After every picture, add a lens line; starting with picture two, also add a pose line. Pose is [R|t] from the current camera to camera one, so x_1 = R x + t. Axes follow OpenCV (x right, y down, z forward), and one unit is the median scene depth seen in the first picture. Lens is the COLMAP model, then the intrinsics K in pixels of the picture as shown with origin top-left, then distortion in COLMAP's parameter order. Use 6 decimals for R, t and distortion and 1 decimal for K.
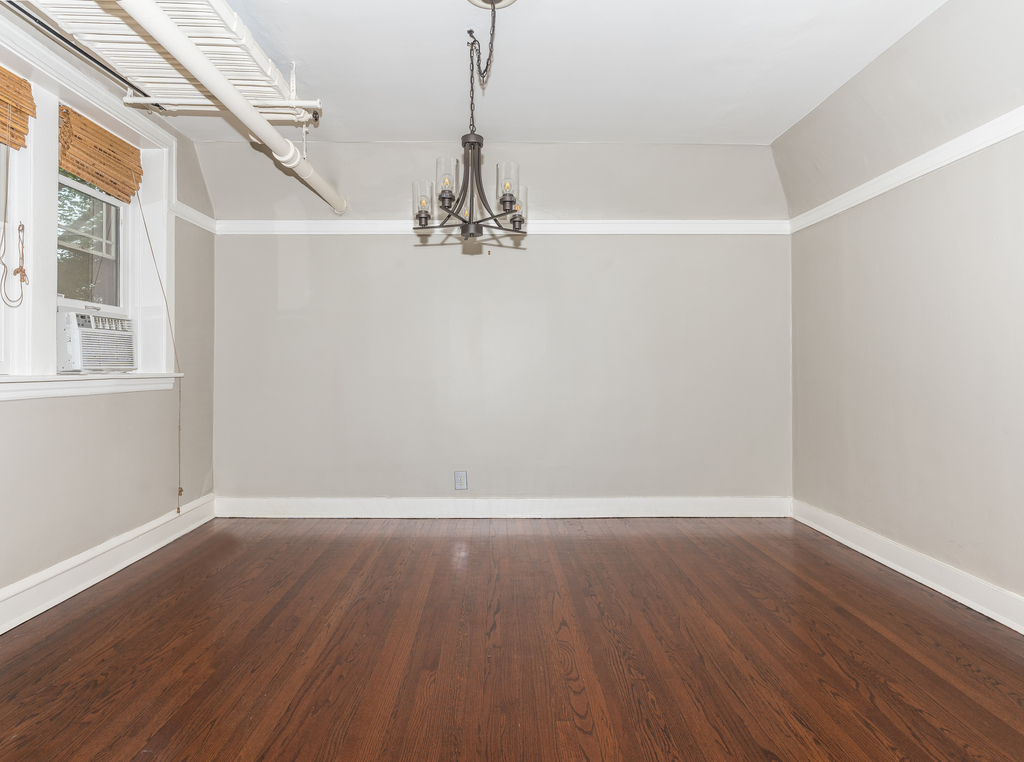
lens RADIAL K [[554.9, 0, 498.7], [0, 554.9, 361.3], [0, 0, 1]] dist [0.007097, -0.000541]
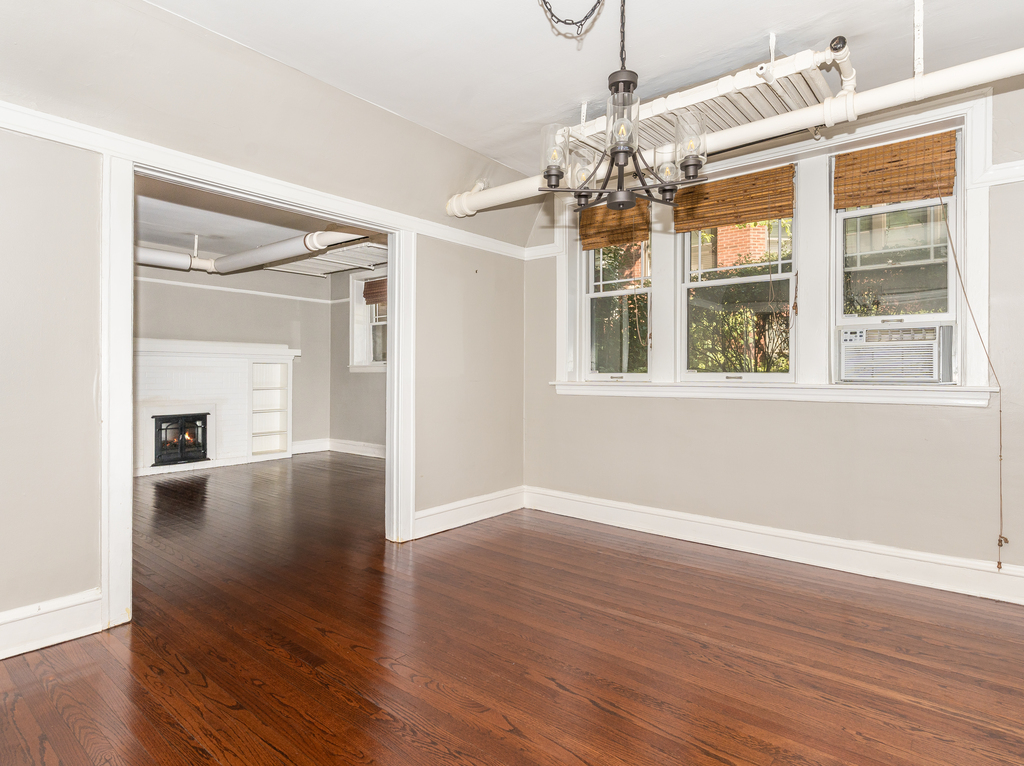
lens RADIAL K [[568.0, 0, 505.5], [0, 568.0, 372.2], [0, 0, 1]] dist [0.001080, 0.000199]
pose [[-0.648540, -0.008609, -0.761132, 0.641690], [0.001660, 0.999918, -0.012725, 0.014118], [0.761179, -0.009516, -0.648473, 1.367837]]
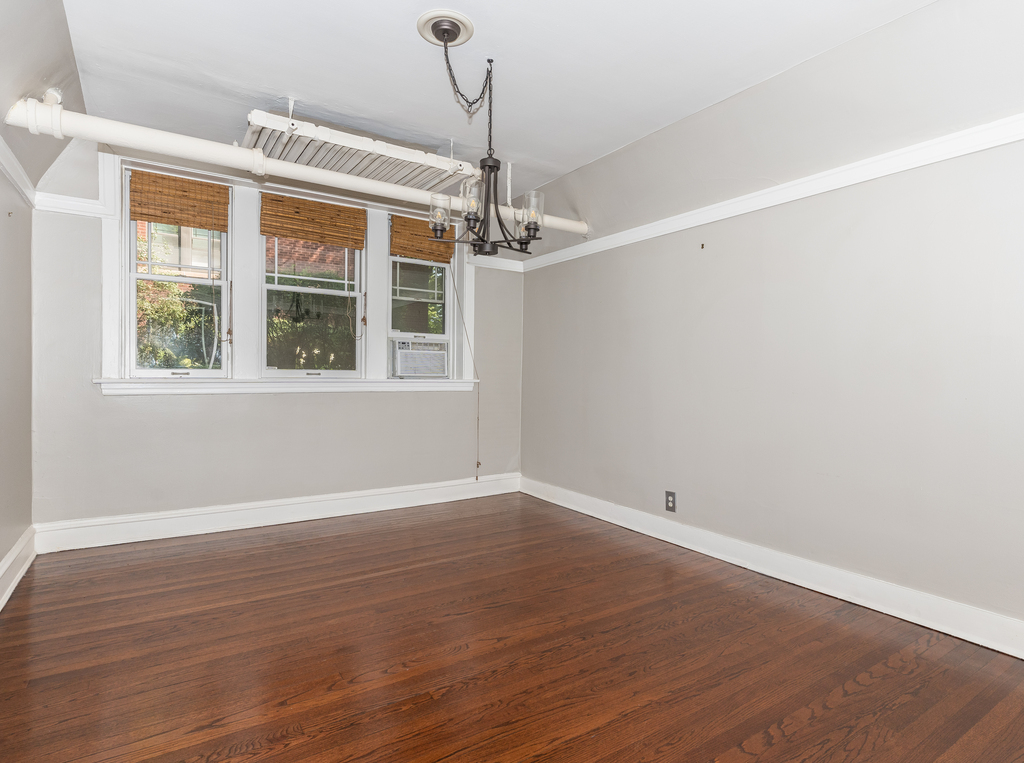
lens RADIAL K [[552.5, 0, 512.0], [0, 552.5, 381.5], [0, 0, 1]] dist [0.001912, -0.000043]
pose [[0.534373, 0.013102, -0.845147, 0.870571], [0.000239, 0.999877, 0.015652, 0.007230], [0.845248, -0.008565, 0.534305, 0.467911]]
